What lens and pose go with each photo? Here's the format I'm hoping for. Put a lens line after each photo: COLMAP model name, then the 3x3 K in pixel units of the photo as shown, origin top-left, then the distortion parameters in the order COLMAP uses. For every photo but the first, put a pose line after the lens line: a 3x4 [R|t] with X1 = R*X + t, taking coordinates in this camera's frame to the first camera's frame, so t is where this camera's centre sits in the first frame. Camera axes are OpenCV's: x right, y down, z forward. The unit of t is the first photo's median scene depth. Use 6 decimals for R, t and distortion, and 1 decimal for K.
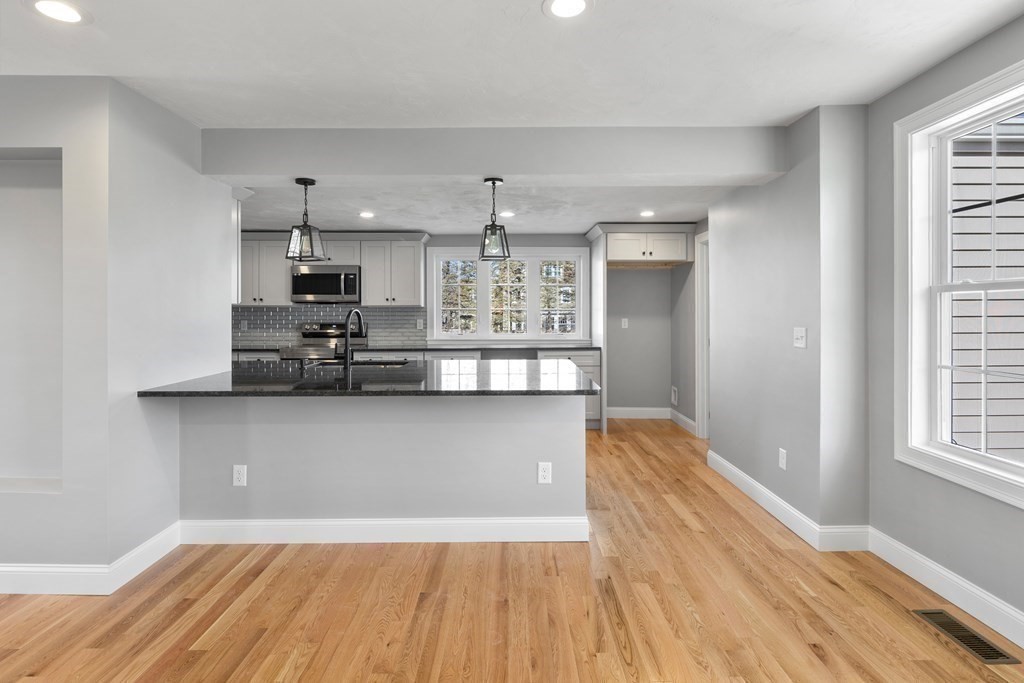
lens RADIAL K [[499.7, 0, 507.5], [0, 499.7, 314.5], [0, 0, 1]] dist [0.003597, -0.006211]
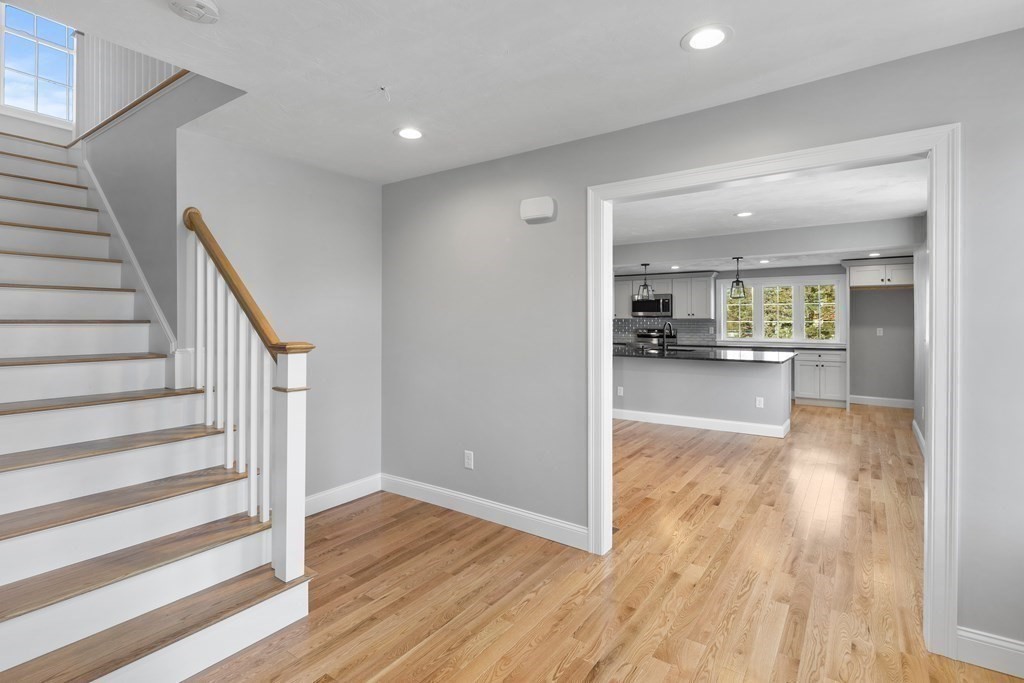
lens RADIAL K [[497.1, 0, 506.6], [0, 497.1, 320.2], [0, 0, 1]] dist [0.005180, -0.006226]
pose [[0.815894, 0.001492, -0.578200, 0.205710], [-0.001650, 0.999999, 0.000252, -0.011729], [0.578200, 0.000748, 0.815895, -0.642625]]
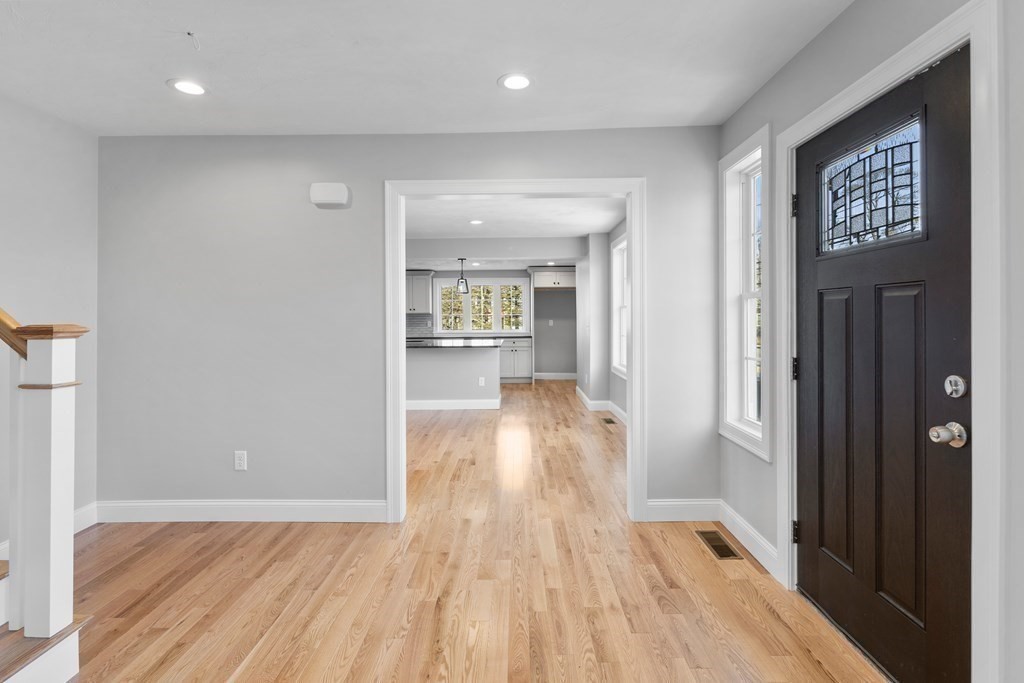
lens RADIAL K [[499.7, 0, 507.5], [0, 499.7, 314.5], [0, 0, 1]] dist [0.003597, -0.006211]
pose [[0.999972, -0.004332, -0.006112, 0.106414], [0.004269, 0.999938, -0.010290, 0.006464], [0.006156, 0.010264, 0.999928, -0.732540]]
